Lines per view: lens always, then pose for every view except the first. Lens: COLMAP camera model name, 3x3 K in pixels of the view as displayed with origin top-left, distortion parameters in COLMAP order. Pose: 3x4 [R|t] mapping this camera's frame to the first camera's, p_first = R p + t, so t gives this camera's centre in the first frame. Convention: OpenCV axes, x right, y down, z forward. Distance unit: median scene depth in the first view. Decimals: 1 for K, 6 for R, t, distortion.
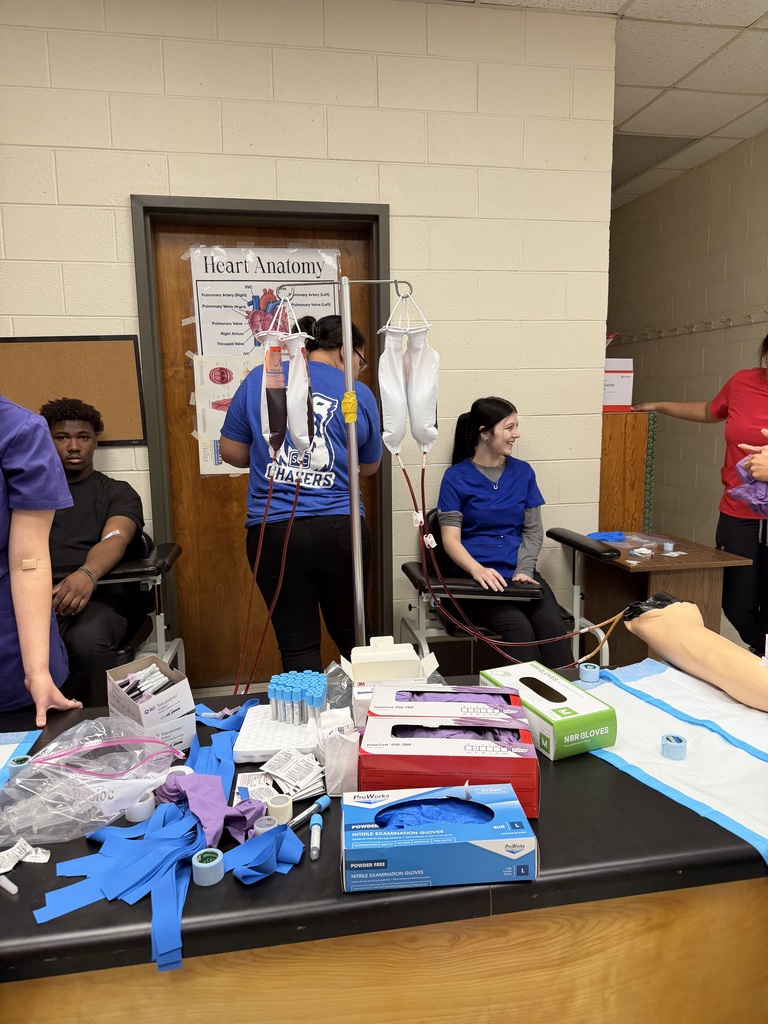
lens RADIAL K [[716.0, 0, 384.0], [0, 716.0, 512.0], [0, 0, 1]] dist [-0.002162, -0.035465]
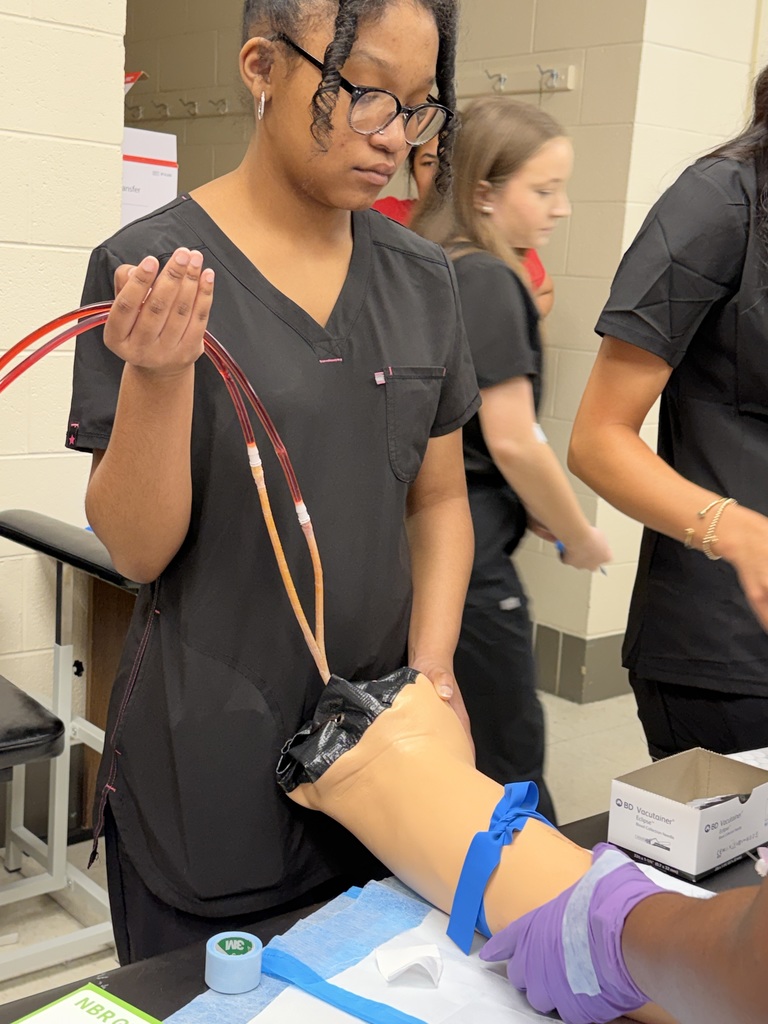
lens RADIAL K [[1380.1, 0, 385.0], [0, 1380.1, 467.7], [0, 0, 1]] dist [0.109610, 0.087941]
pose [[0.856700, -0.005938, 0.515781, 0.003559], [0.005012, 0.999982, 0.003187, -0.005381], [-0.515791, -0.000145, 0.856714, 0.185512]]
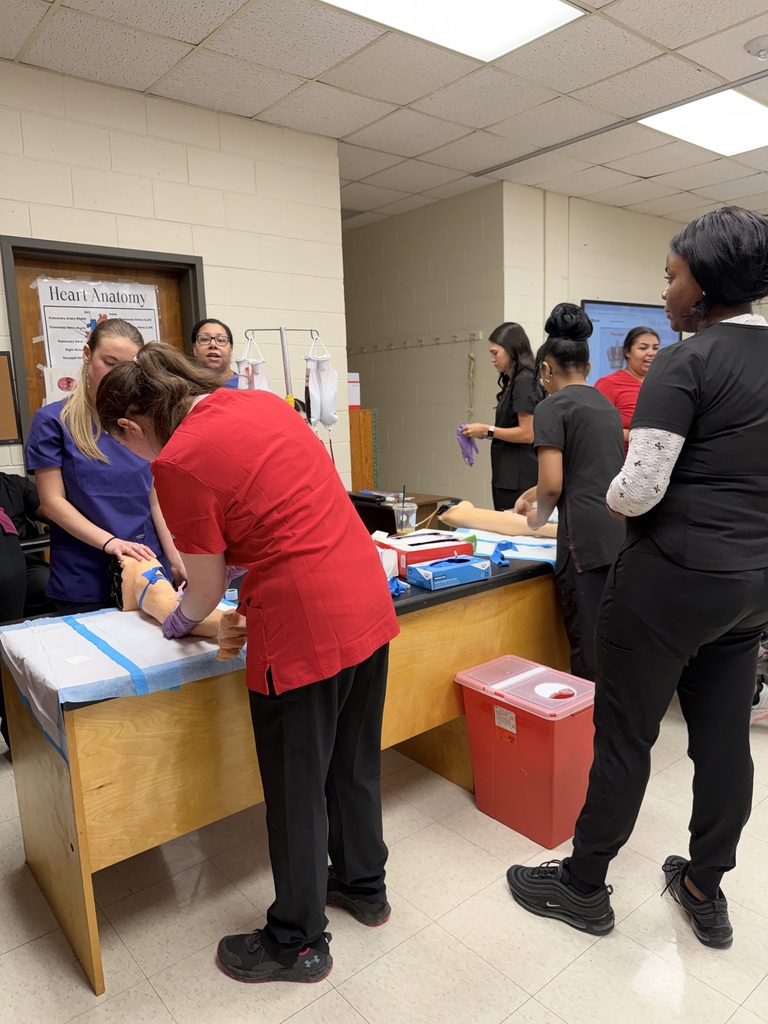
lens RADIAL K [[711.9, 0, 383.8], [0, 711.9, 532.7], [0, 0, 1]] dist [-0.000623, -0.131061]
pose [[0.859419, -0.099852, 0.501427, -0.397903], [0.090619, 0.994965, 0.042816, 0.056470], [-0.503177, 0.008641, 0.864140, -0.299471]]
